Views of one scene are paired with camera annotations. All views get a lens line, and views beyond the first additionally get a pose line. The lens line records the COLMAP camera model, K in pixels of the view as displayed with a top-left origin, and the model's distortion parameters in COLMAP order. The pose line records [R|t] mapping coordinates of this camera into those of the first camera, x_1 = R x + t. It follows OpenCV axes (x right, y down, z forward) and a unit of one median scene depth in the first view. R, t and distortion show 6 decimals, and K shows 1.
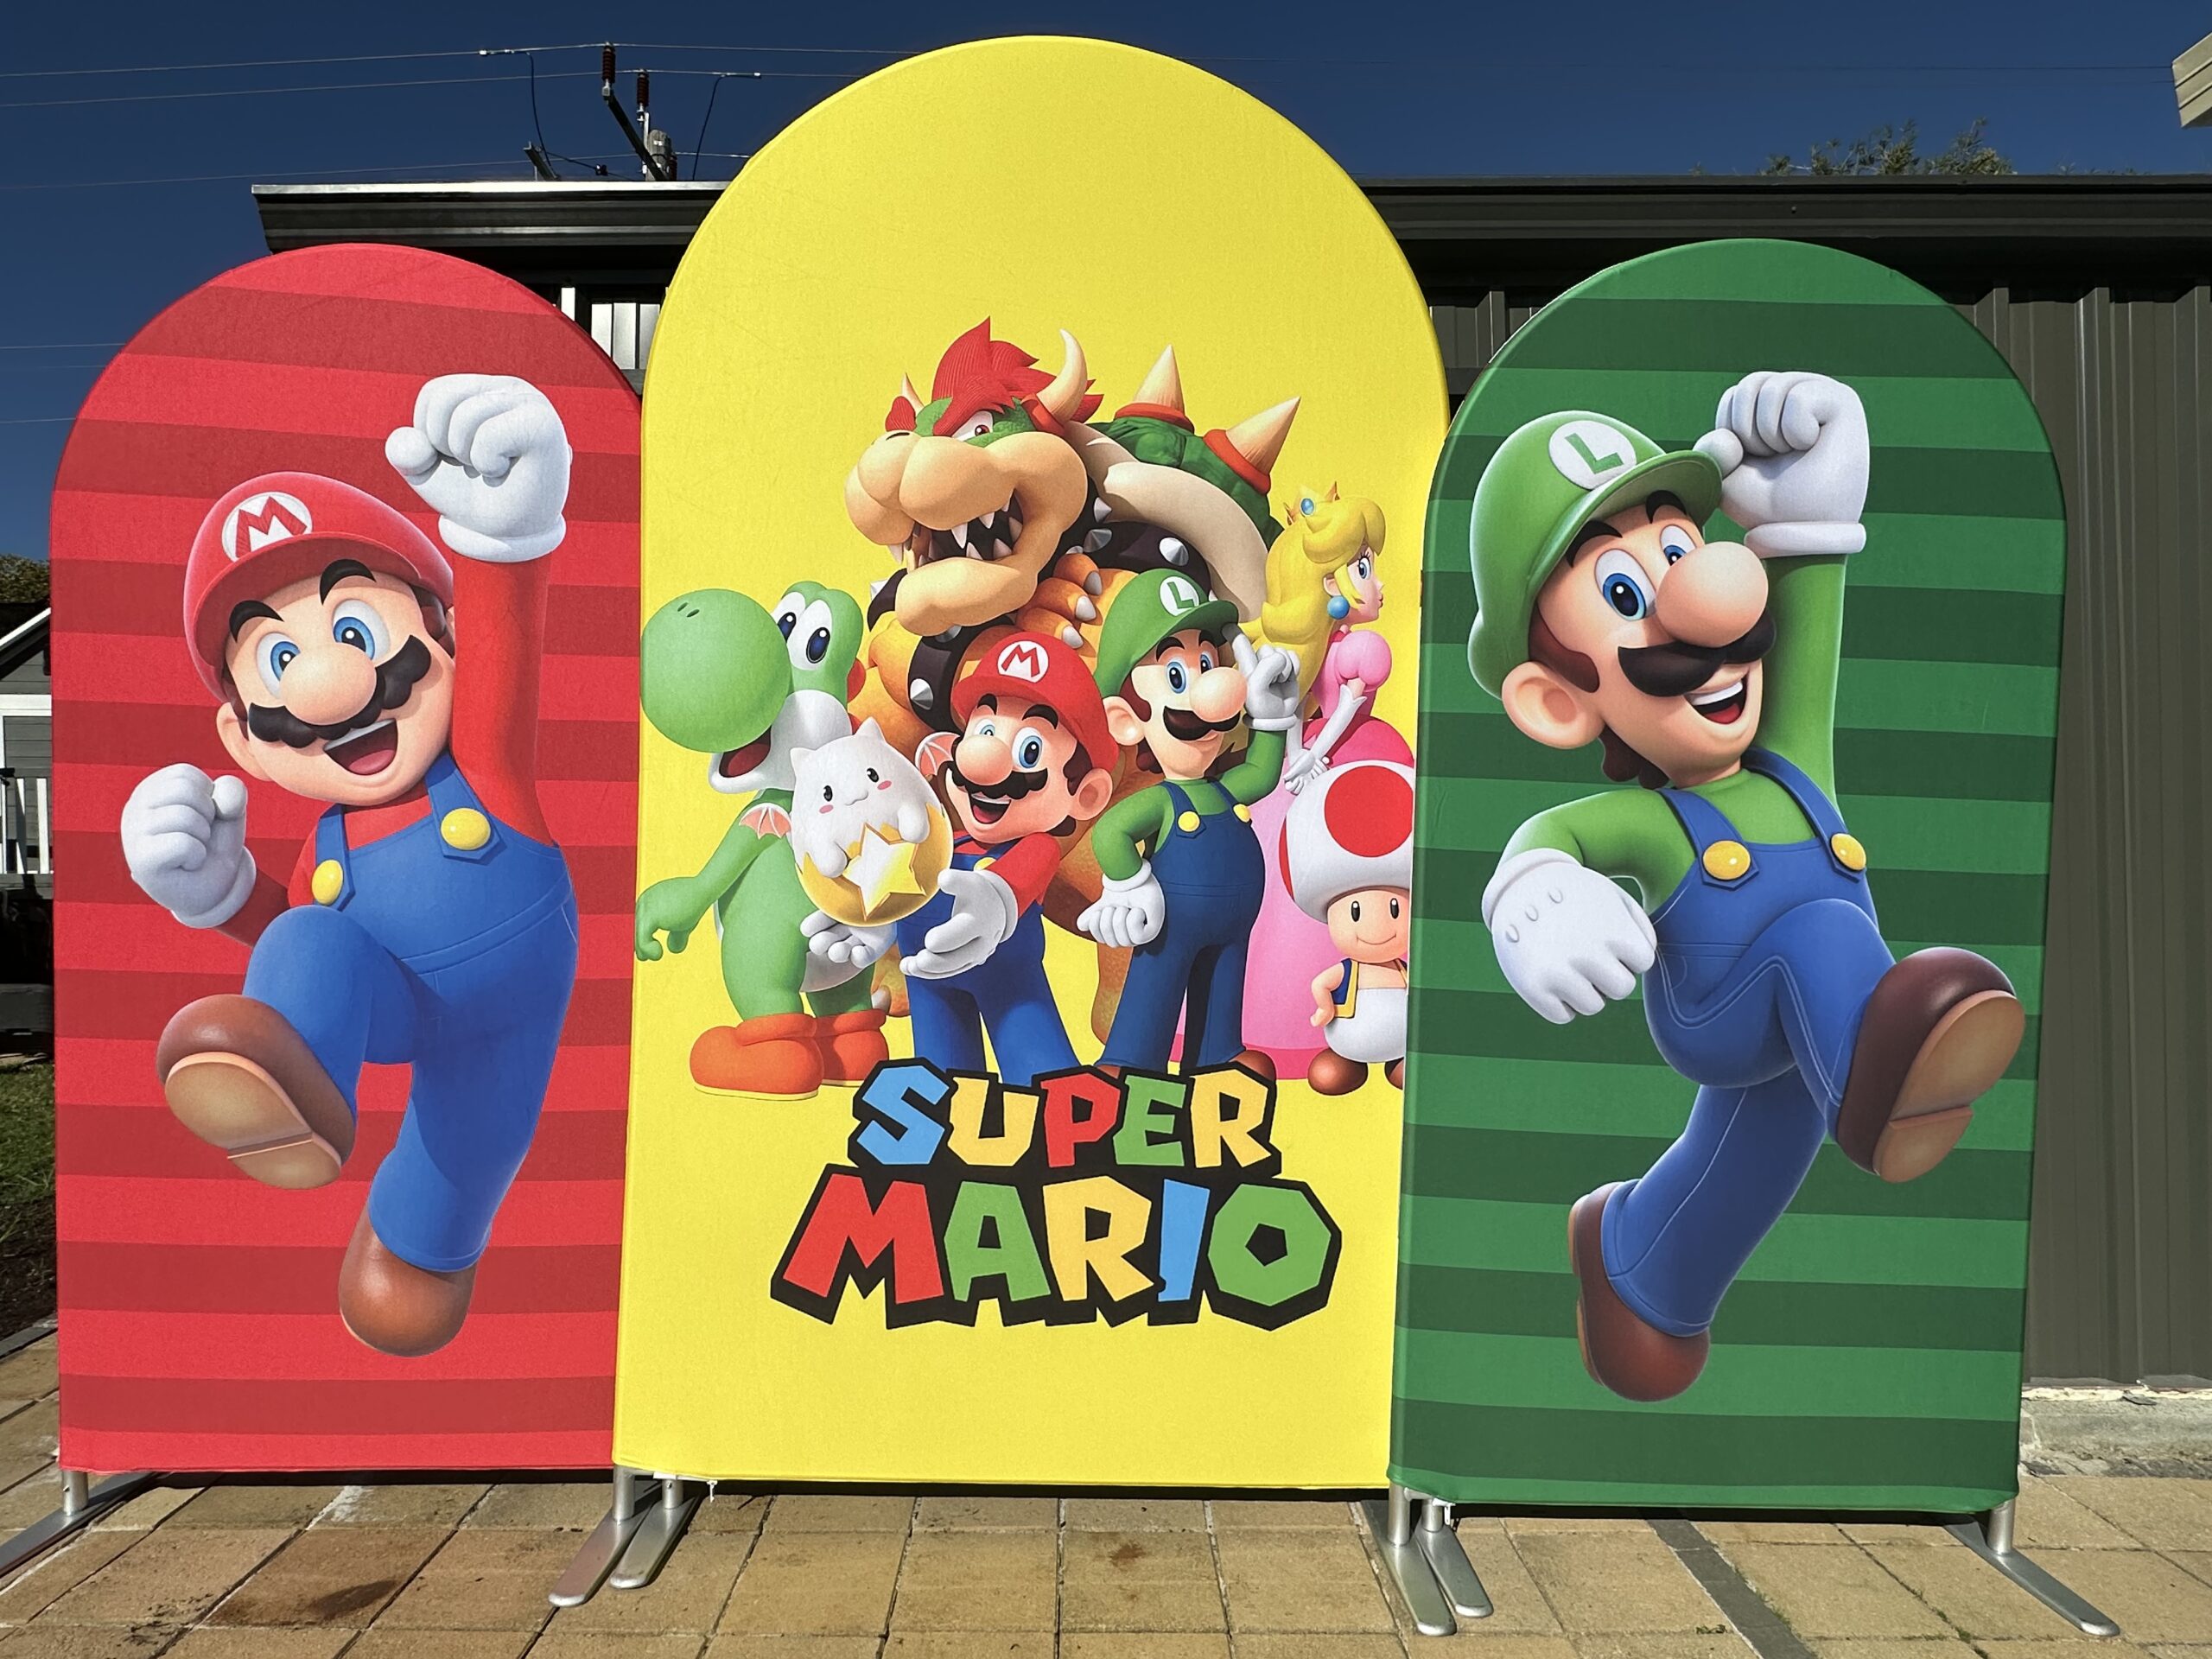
lens RADIAL K [[1217.5, 0, 1106.0], [0, 1217.5, 829.5], [0, 0, 1]] dist [-0.000588, -0.000612]
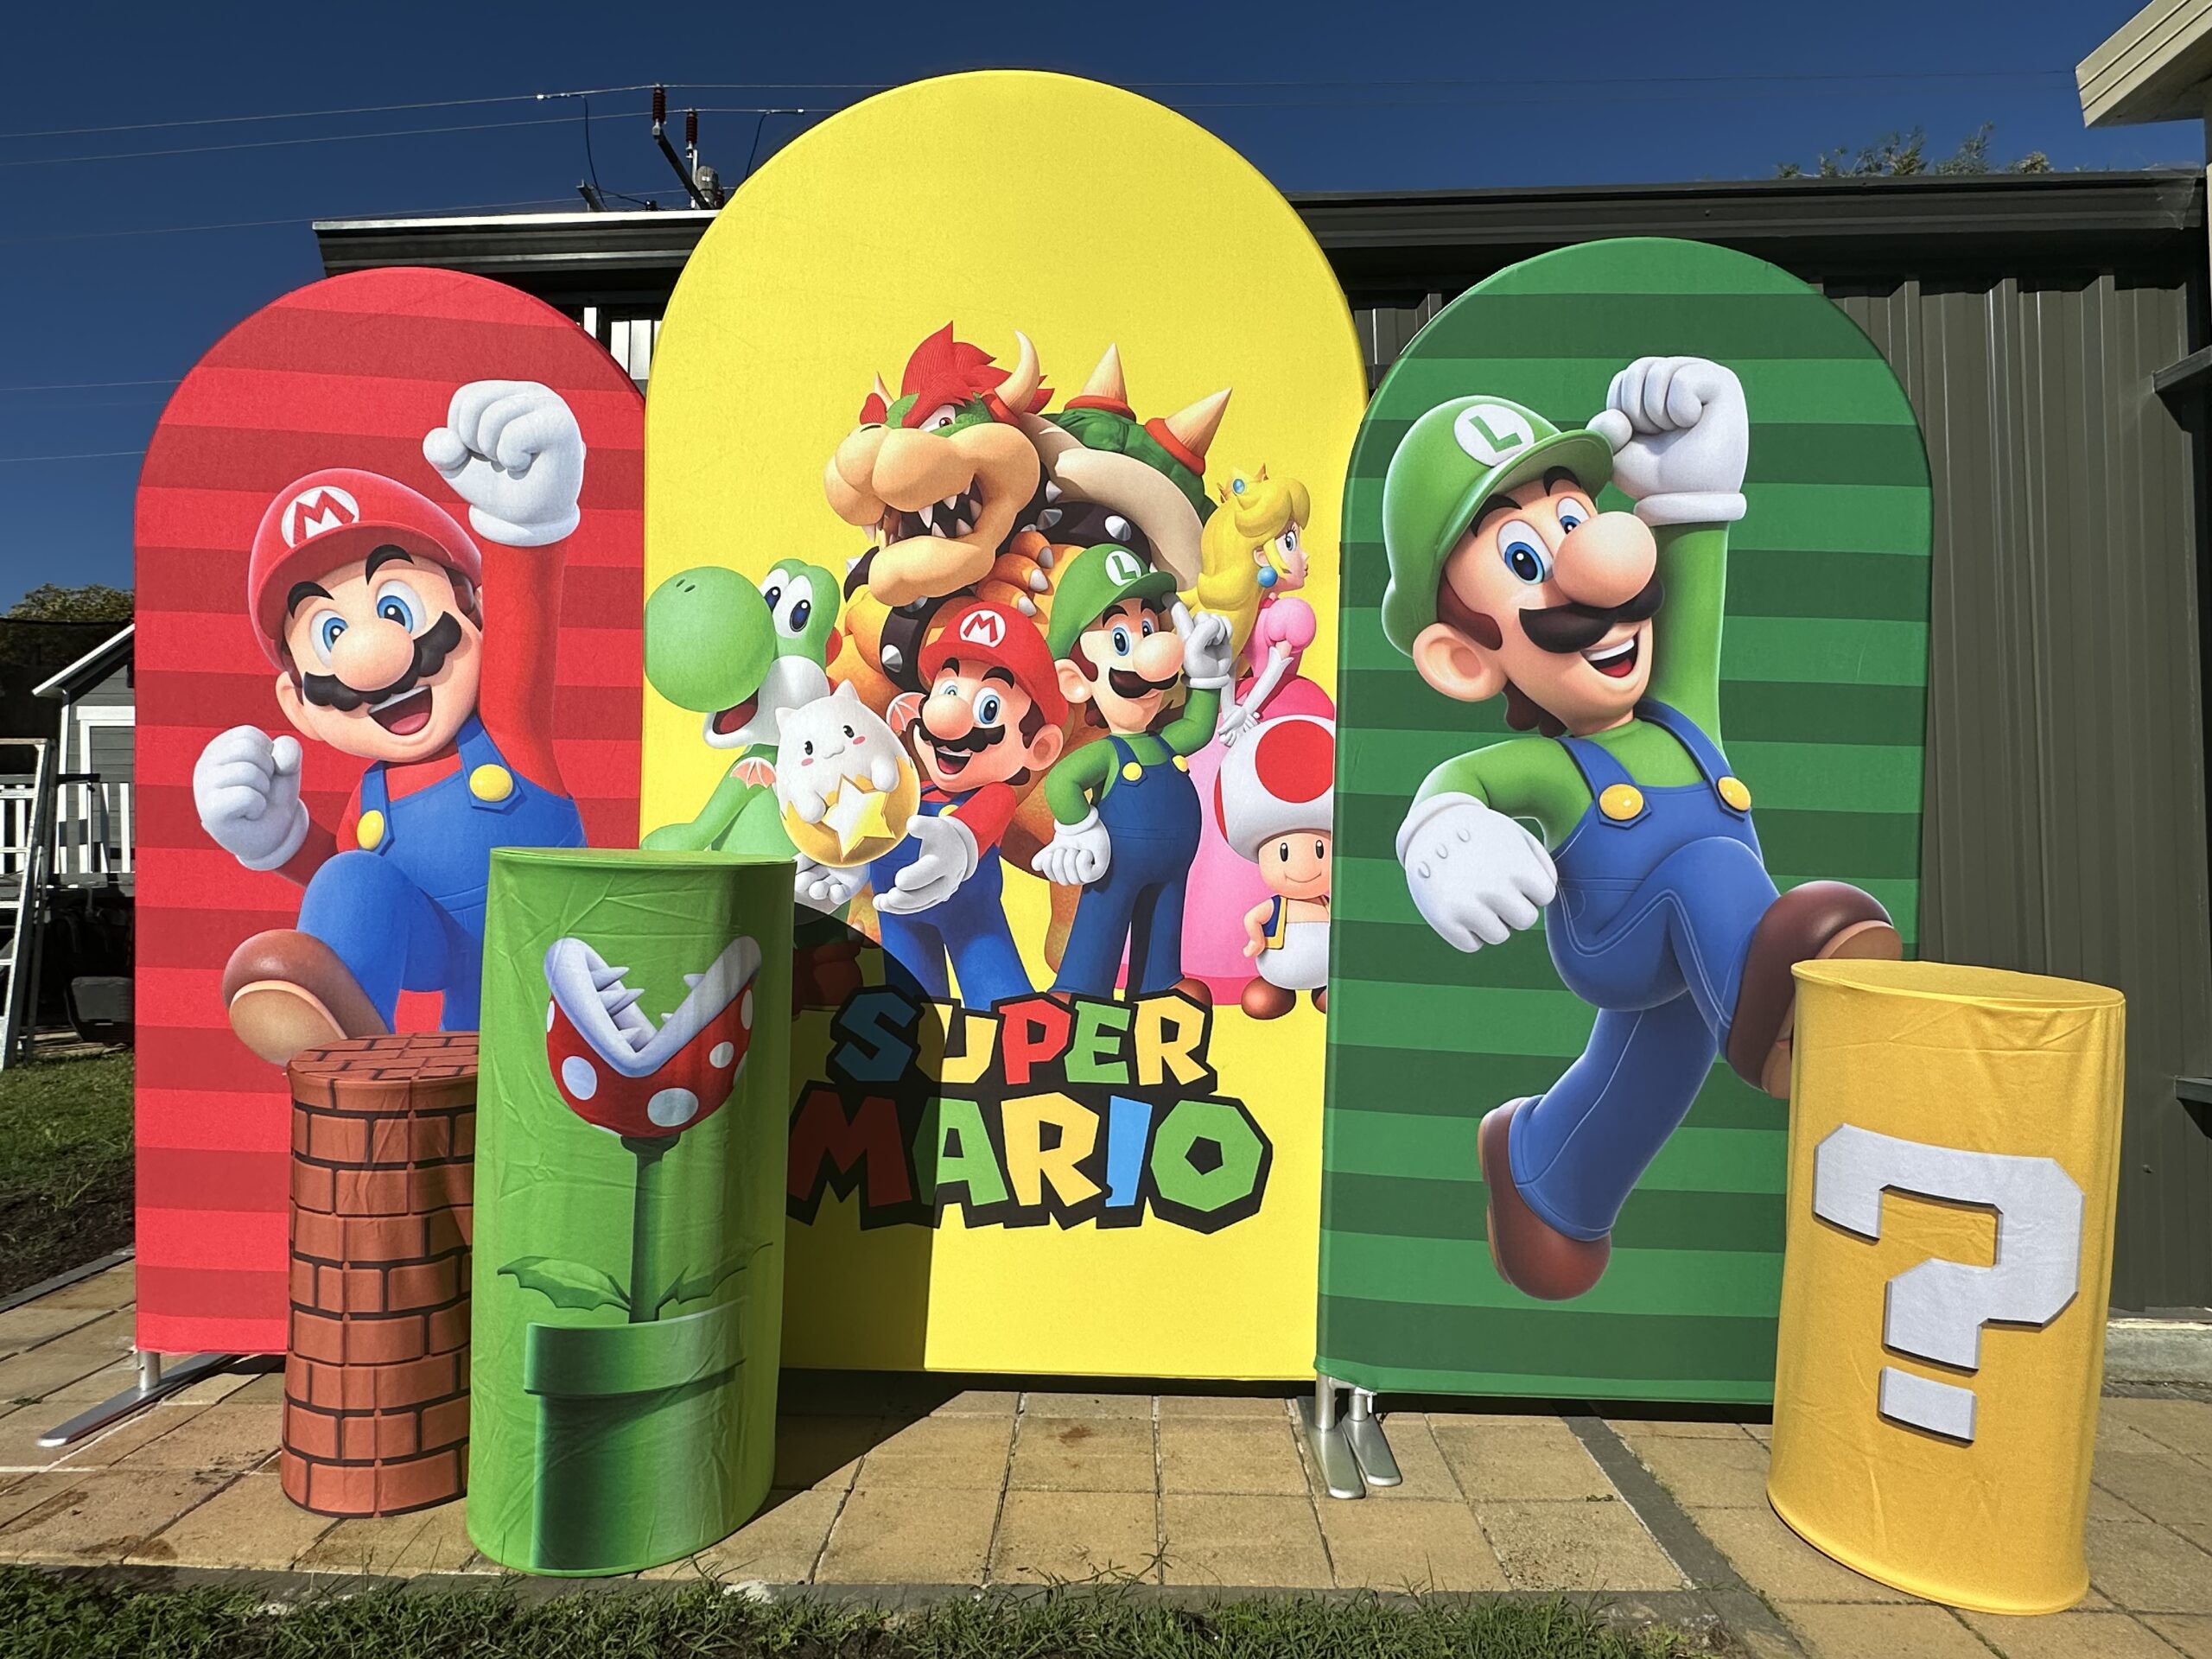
lens RADIAL K [[1207.8, 0, 1105.0], [0, 1207.8, 825.3], [0, 0, 1]] dist [-0.003711, 0.001875]
pose [[0.999360, -0.003945, -0.035539, 0.082297], [0.003388, 0.999871, -0.015712, 0.059739], [0.035597, 0.015582, 0.999245, -0.095994]]
